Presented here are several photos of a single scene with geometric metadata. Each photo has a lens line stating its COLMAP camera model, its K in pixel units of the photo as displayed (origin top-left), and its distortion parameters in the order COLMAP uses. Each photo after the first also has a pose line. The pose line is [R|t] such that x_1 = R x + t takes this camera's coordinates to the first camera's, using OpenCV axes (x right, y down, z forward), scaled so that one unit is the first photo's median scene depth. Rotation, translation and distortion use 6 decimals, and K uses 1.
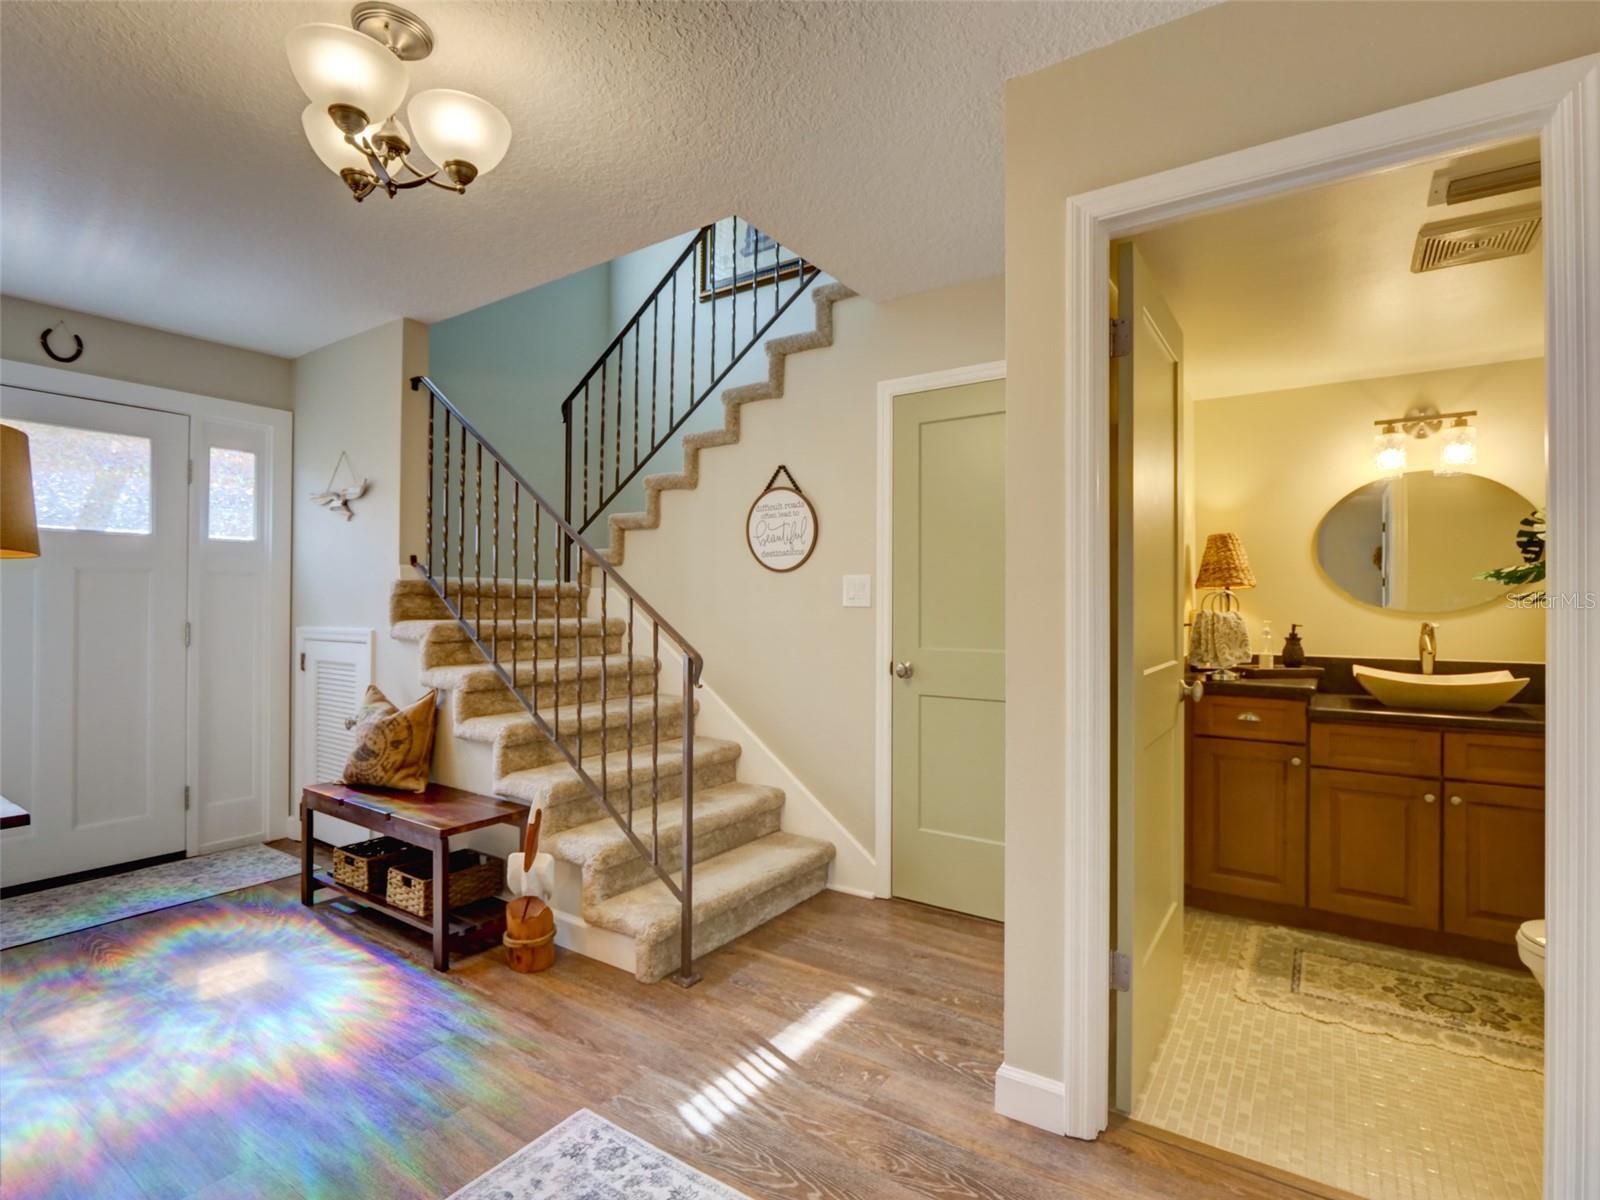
lens RADIAL K [[782.0, 0, 801.8], [0, 782.0, 597.9], [0, 0, 1]] dist [-0.011510, -0.000001]
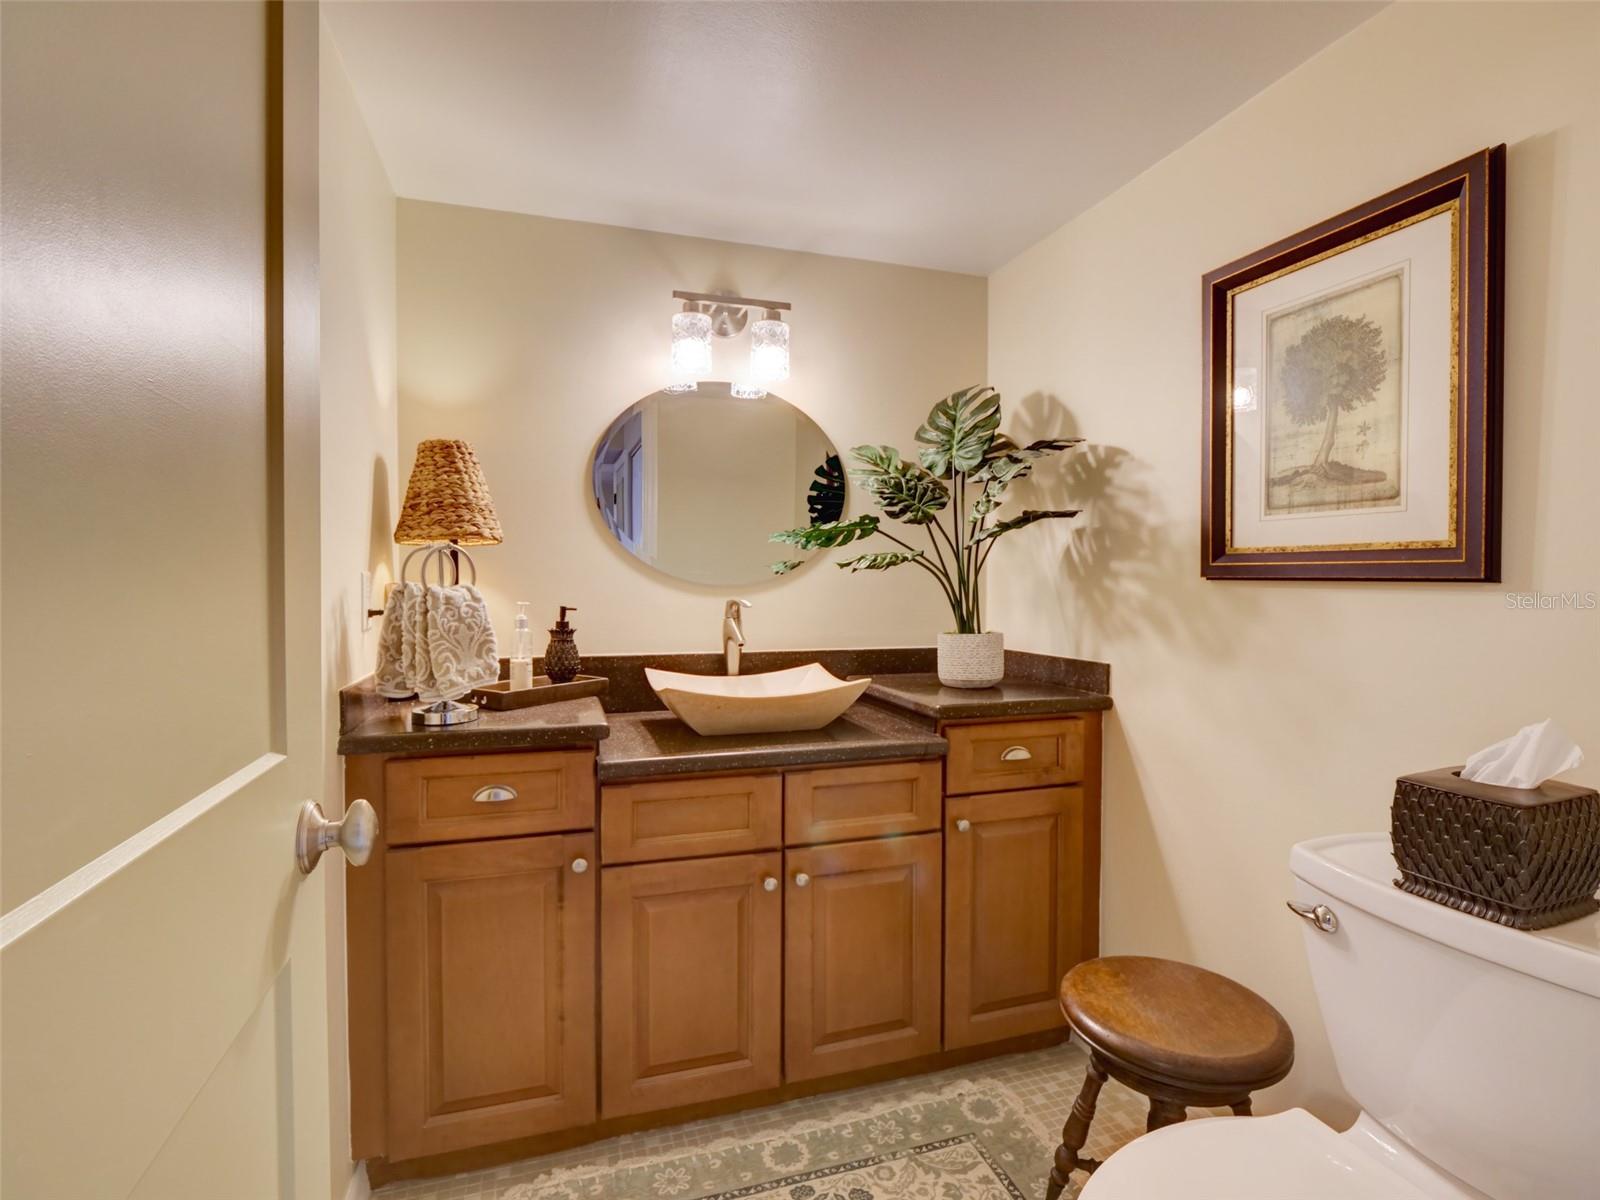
lens RADIAL K [[782.0, 0, 801.8], [0, 782.0, 597.9], [0, 0, 1]] dist [-0.011510, -0.000001]
pose [[0.611880, -0.018233, 0.790741, 0.258090], [-0.007095, 0.999567, 0.028539, 0.008657], [-0.790919, -0.023073, 0.611486, 0.464953]]
